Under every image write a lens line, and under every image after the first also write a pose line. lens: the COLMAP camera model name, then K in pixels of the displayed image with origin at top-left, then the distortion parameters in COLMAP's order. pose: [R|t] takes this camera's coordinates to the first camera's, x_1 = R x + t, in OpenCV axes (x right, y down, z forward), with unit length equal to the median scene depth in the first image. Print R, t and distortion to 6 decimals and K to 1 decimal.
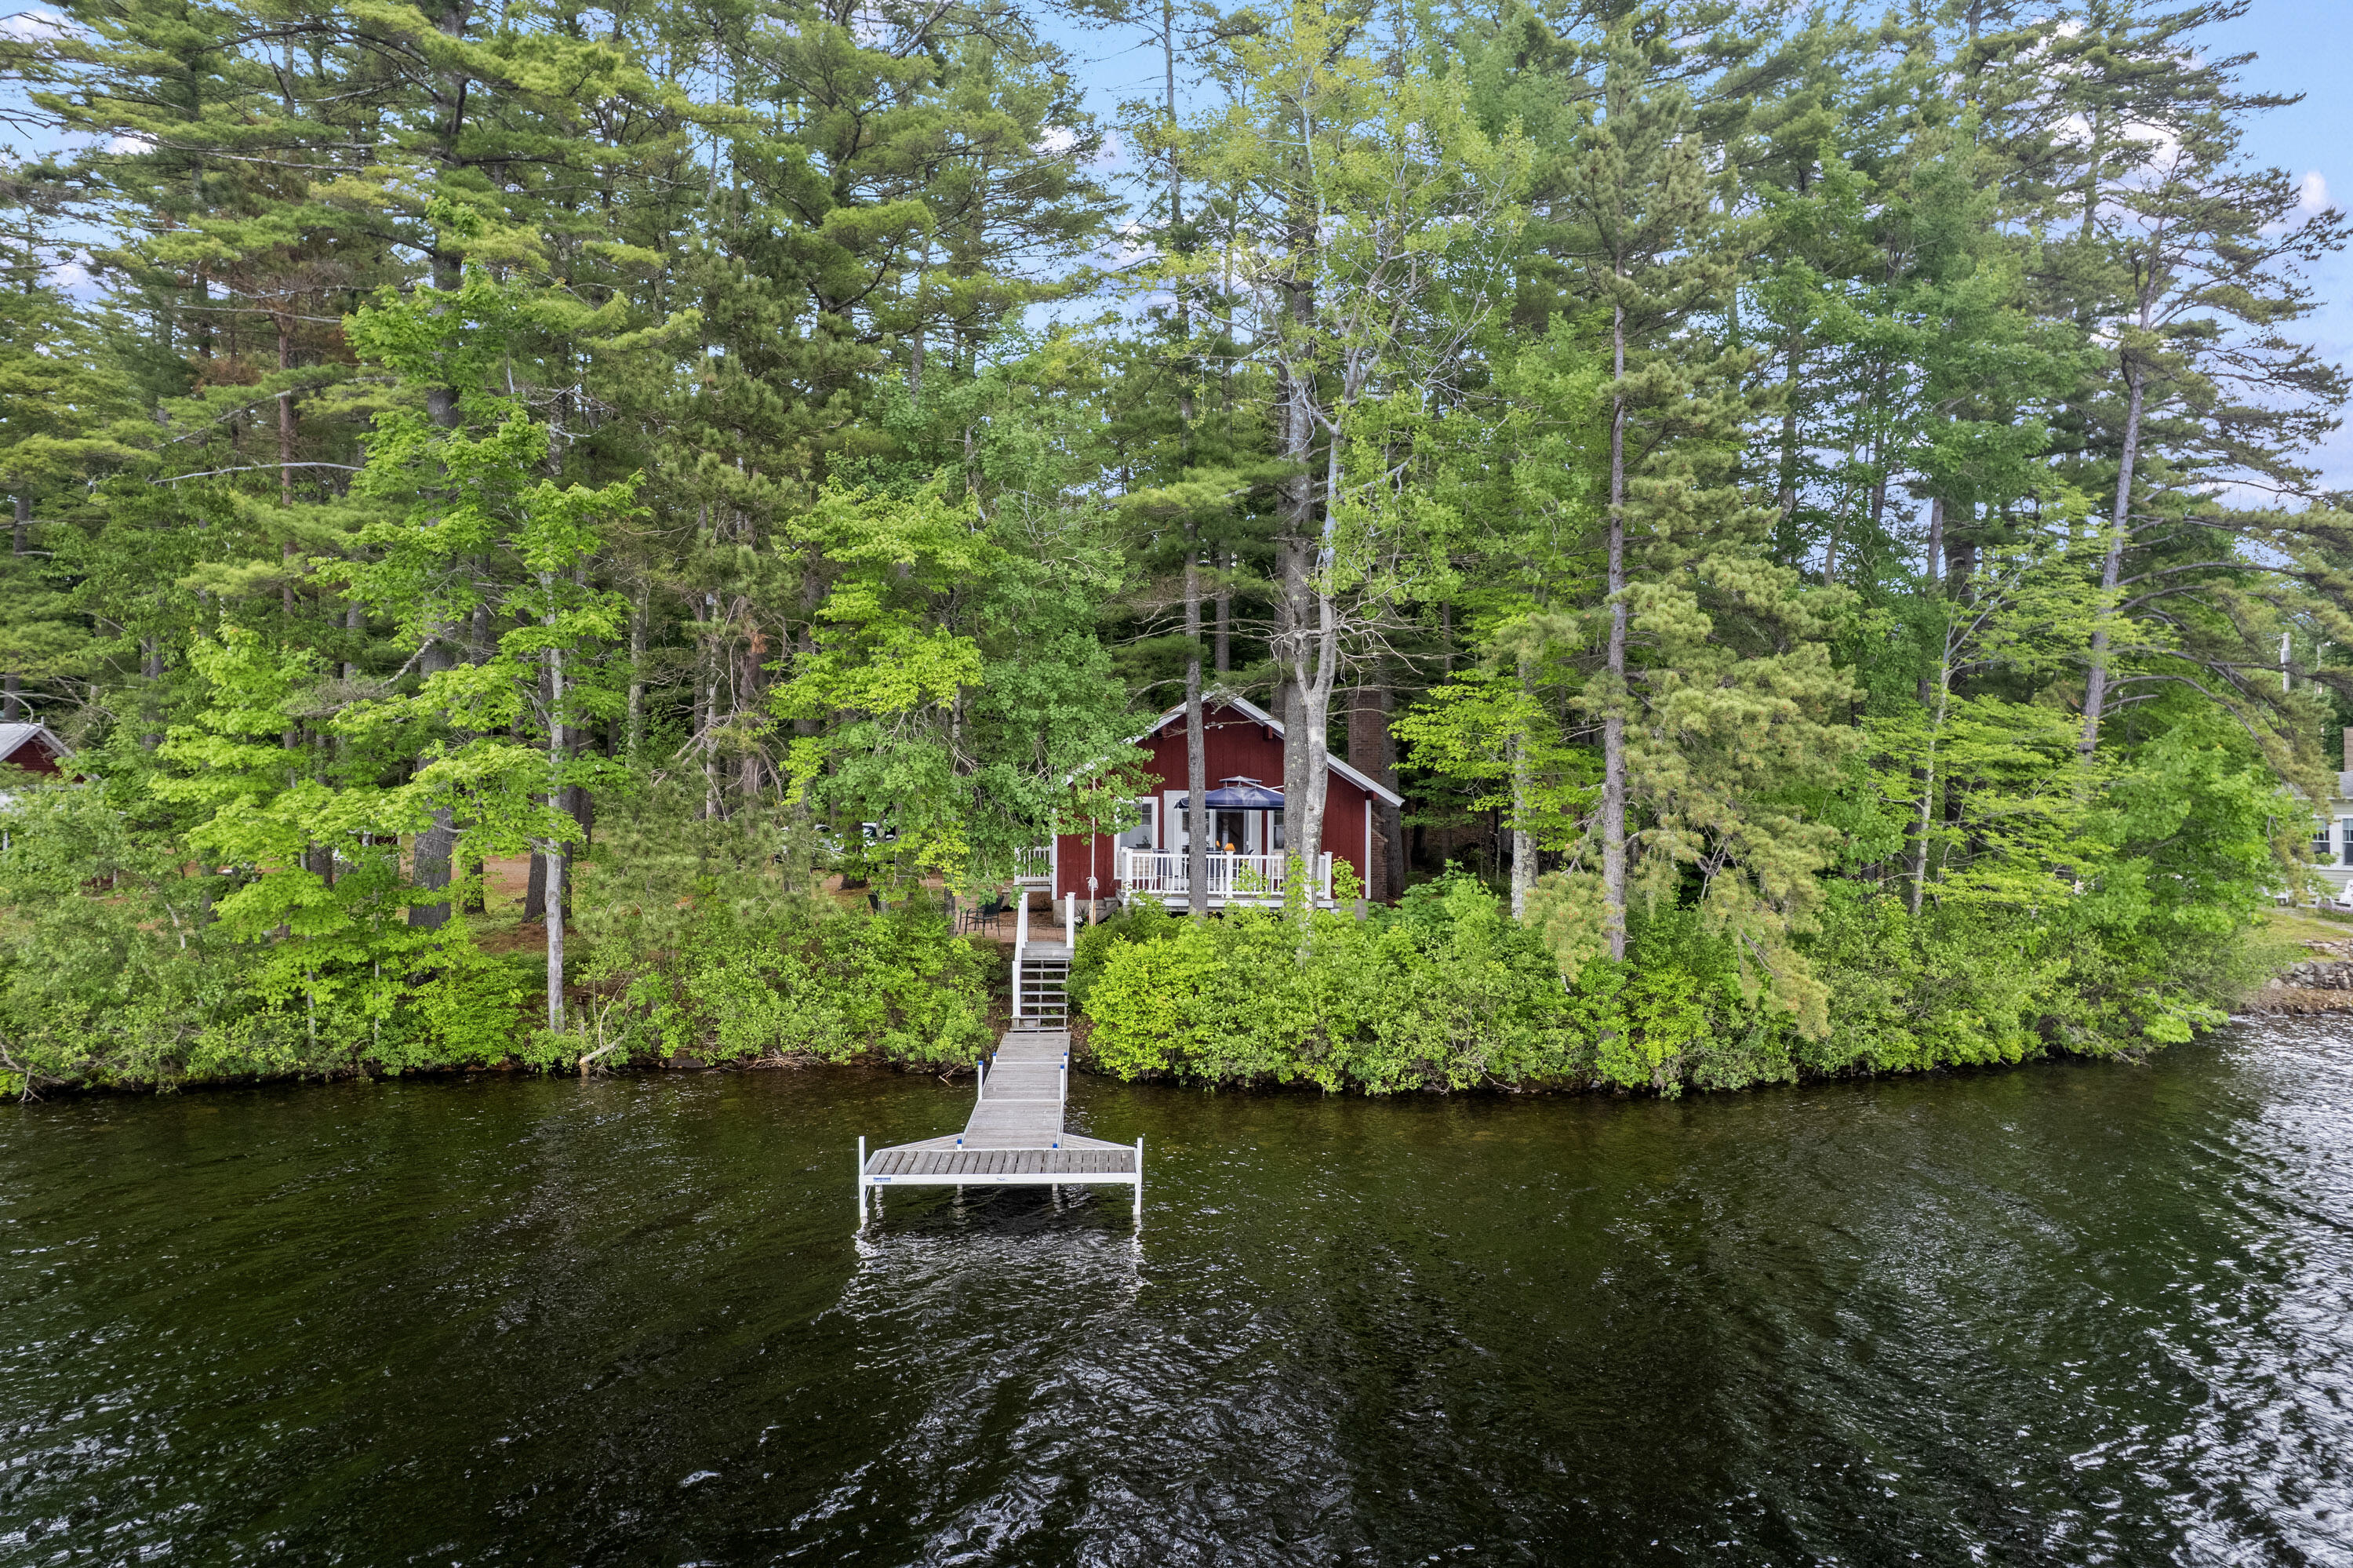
lens RADIAL K [[1500.7, 0, 1195.9], [0, 1500.7, 788.8], [0, 0, 1]] dist [-0.075326, 0.064480]
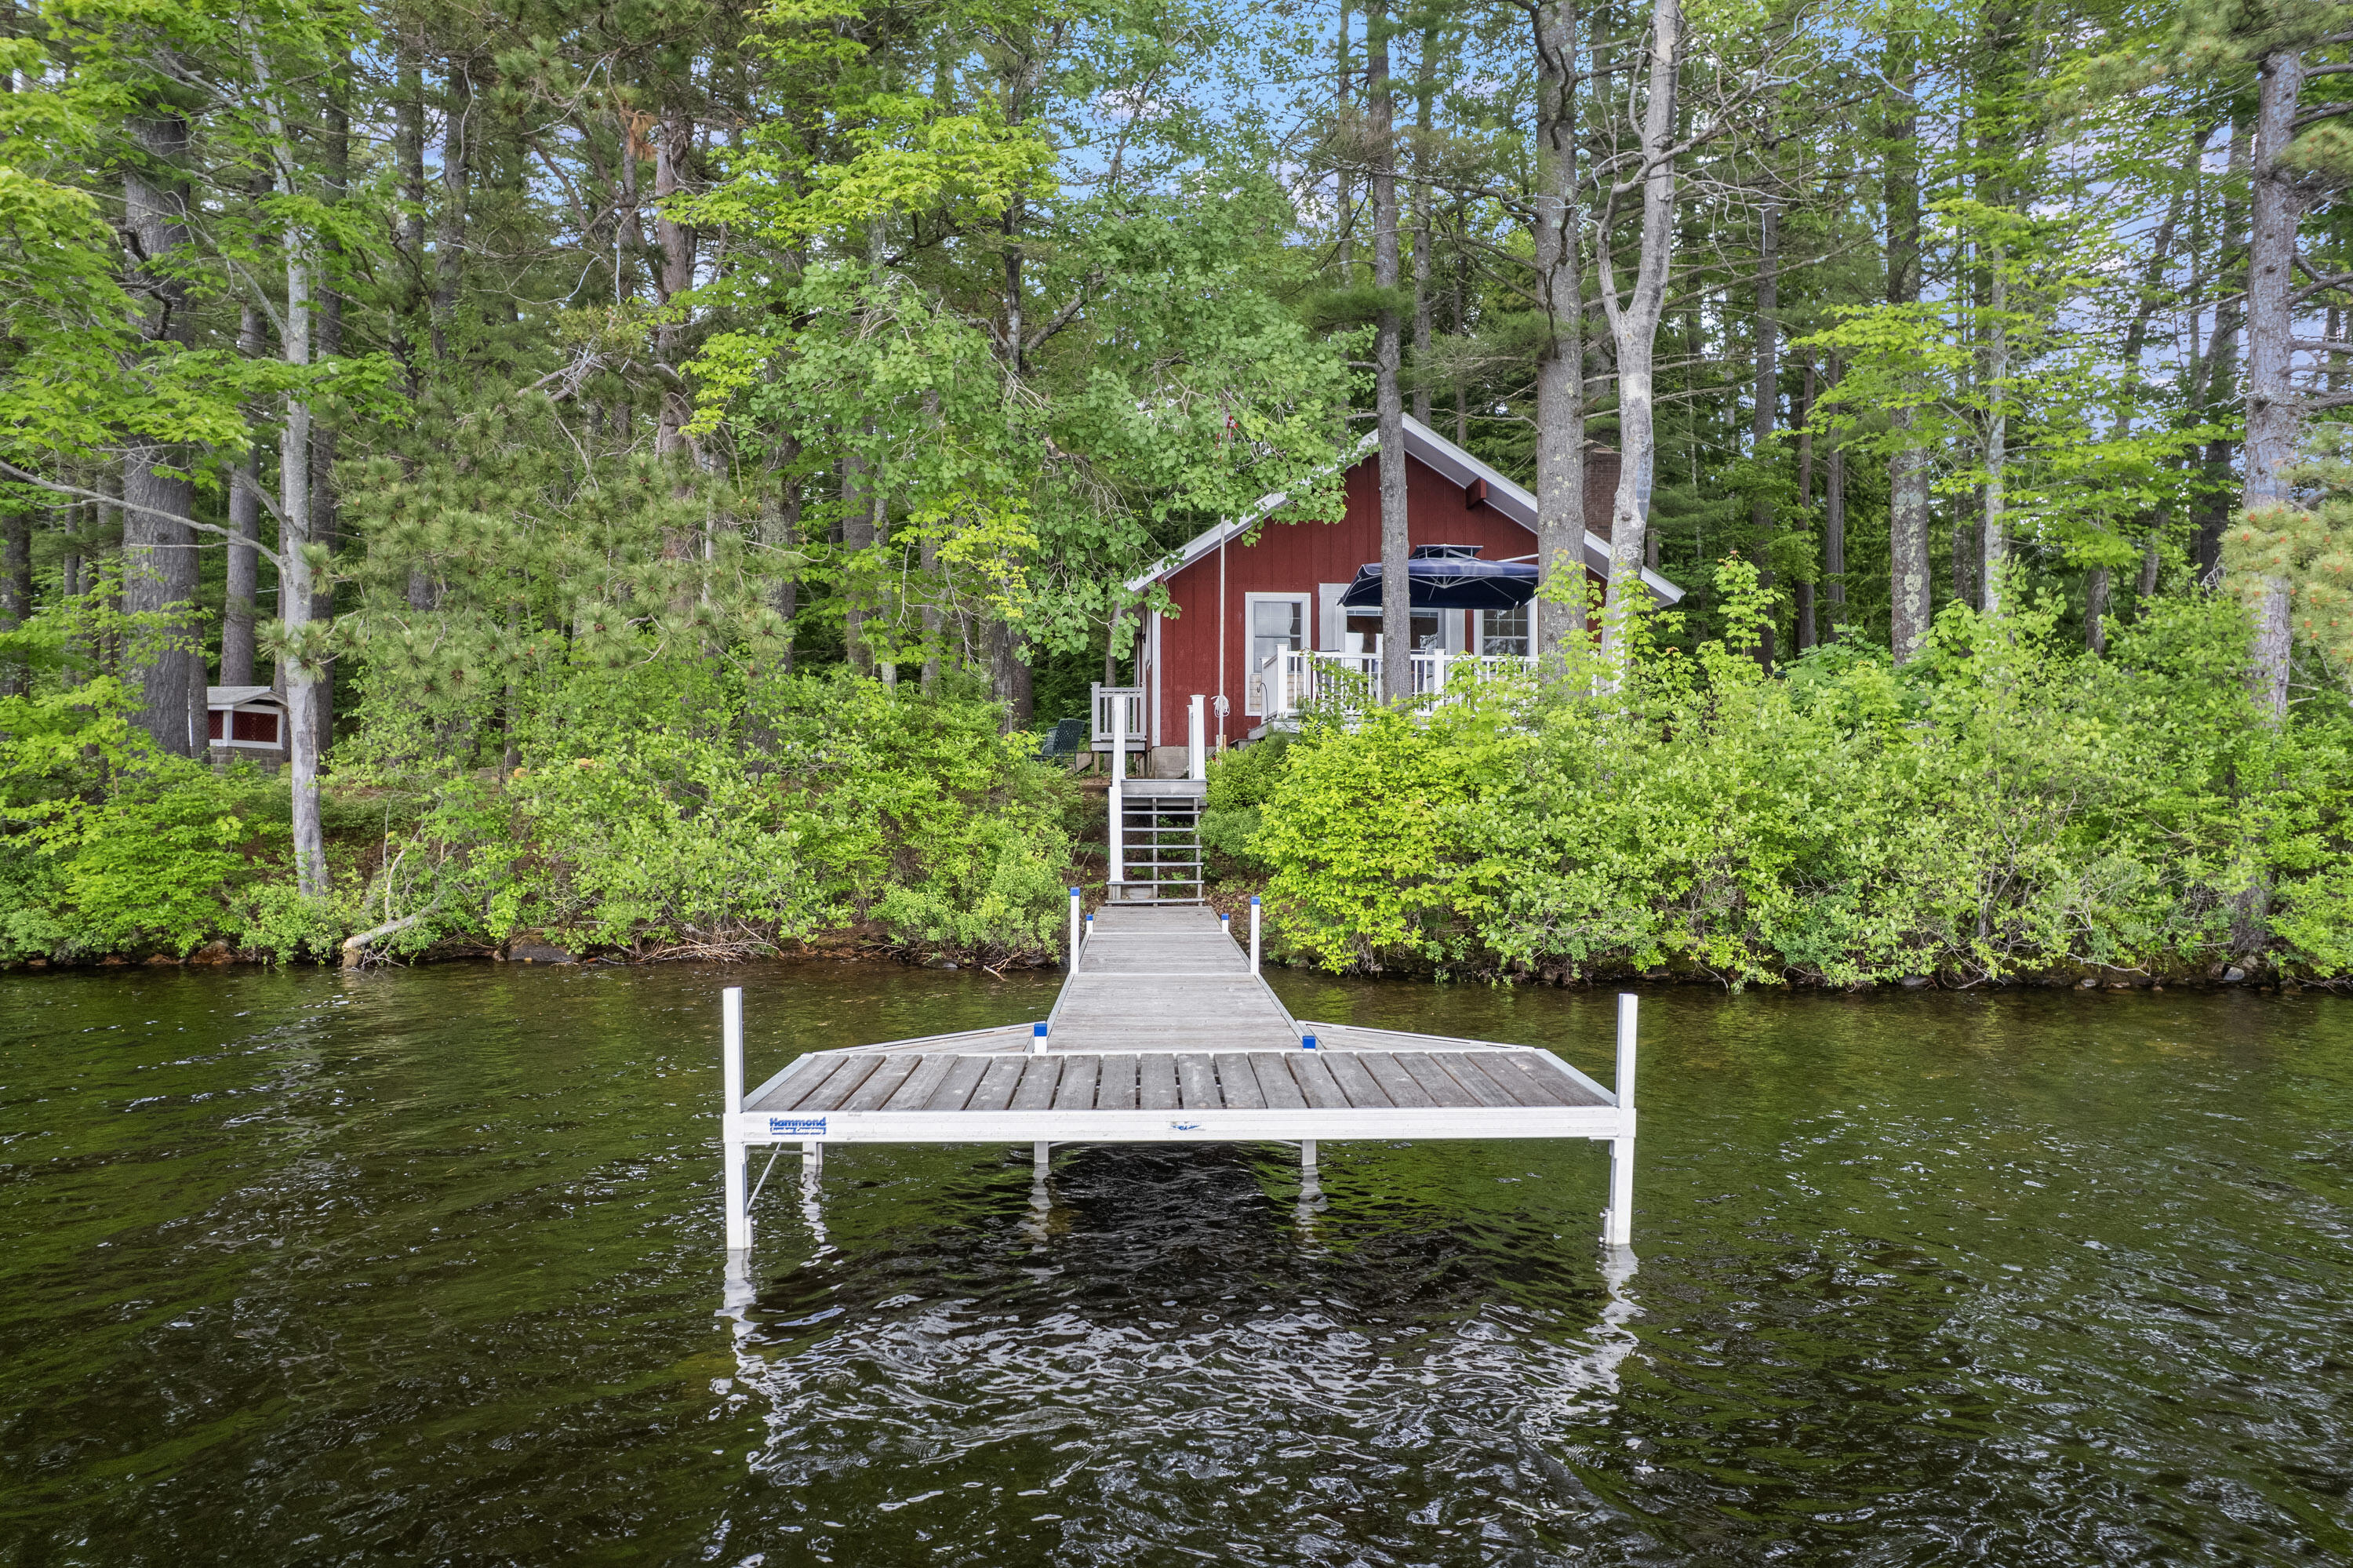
lens RADIAL K [[1484.0, 0, 1175.5], [0, 1484.0, 821.3], [0, 0, 1]] dist [-0.078186, 0.063870]
pose [[0.999127, -0.005862, -0.041372, -0.081495], [0.006699, 0.999775, 0.020111, 0.131214], [0.041245, -0.020370, 0.998941, 0.475894]]
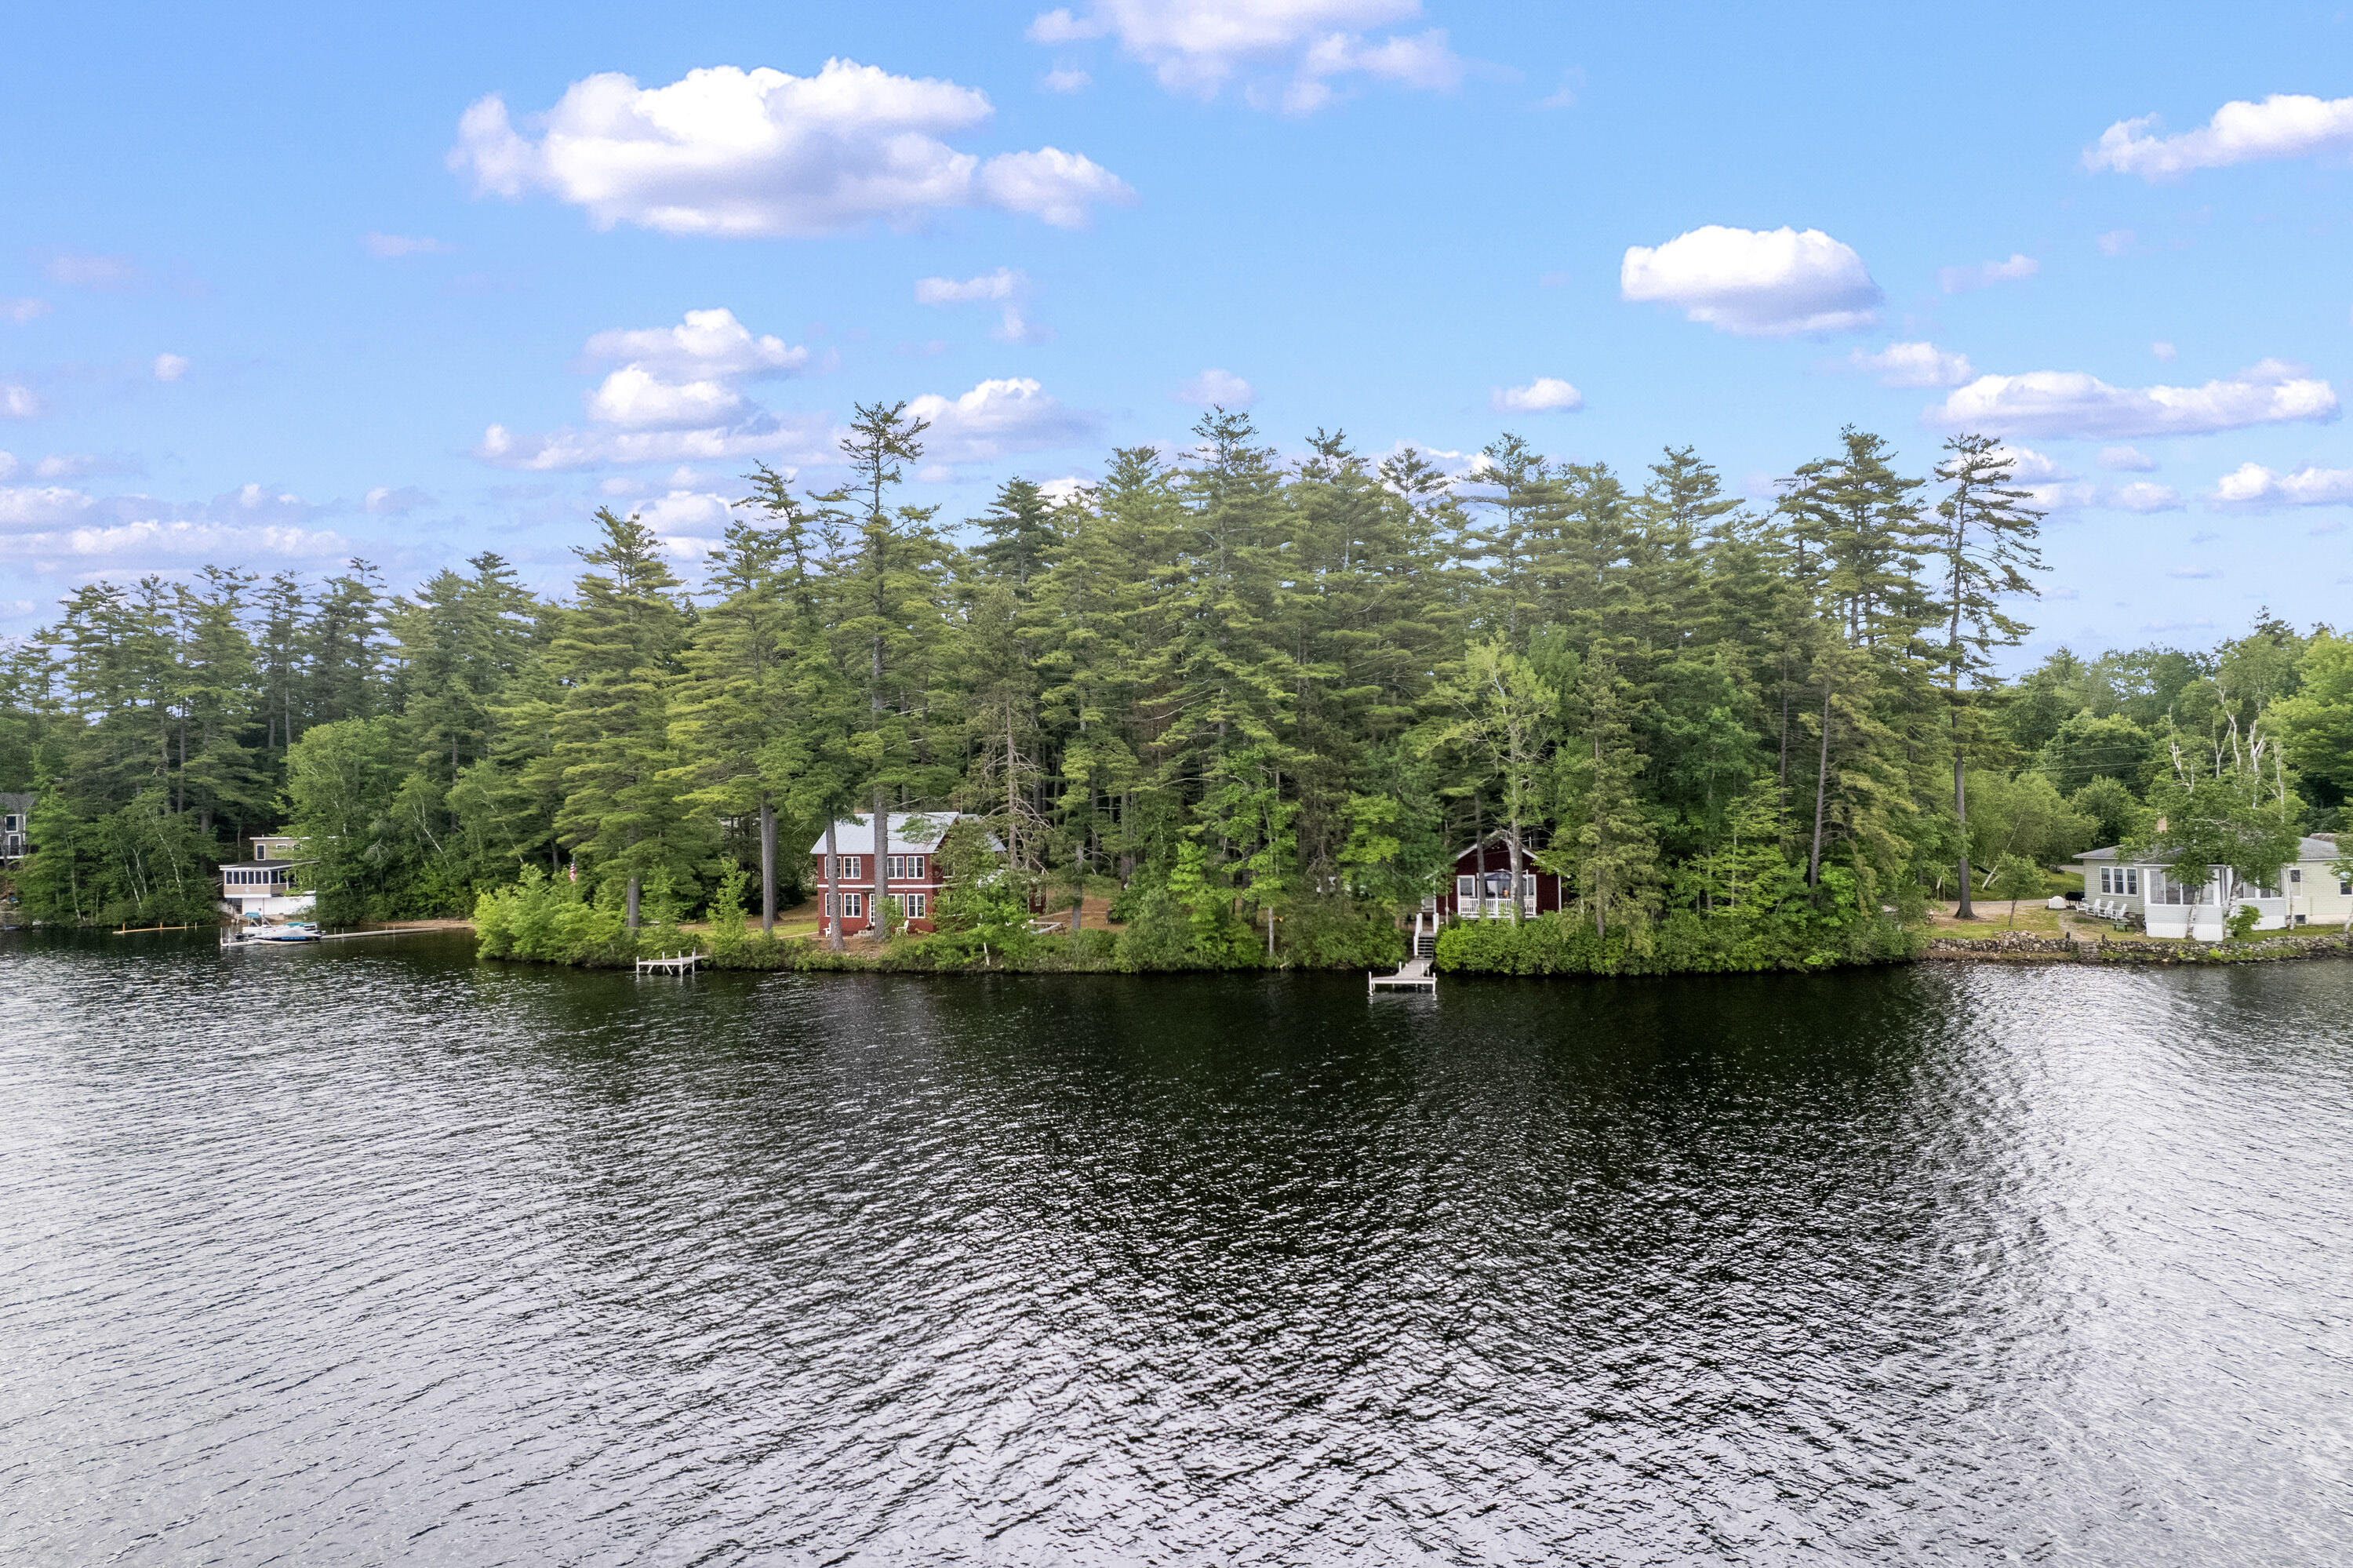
lens RADIAL K [[1500.7, 0, 1195.9], [0, 1500.7, 788.8], [0, 0, 1]] dist [-0.075326, 0.064480]
pose [[0.954384, -0.028208, -0.297247, 0.408986], [0.026466, 0.999601, -0.009884, -0.183807], [0.297408, 0.001566, 0.954749, -2.256189]]
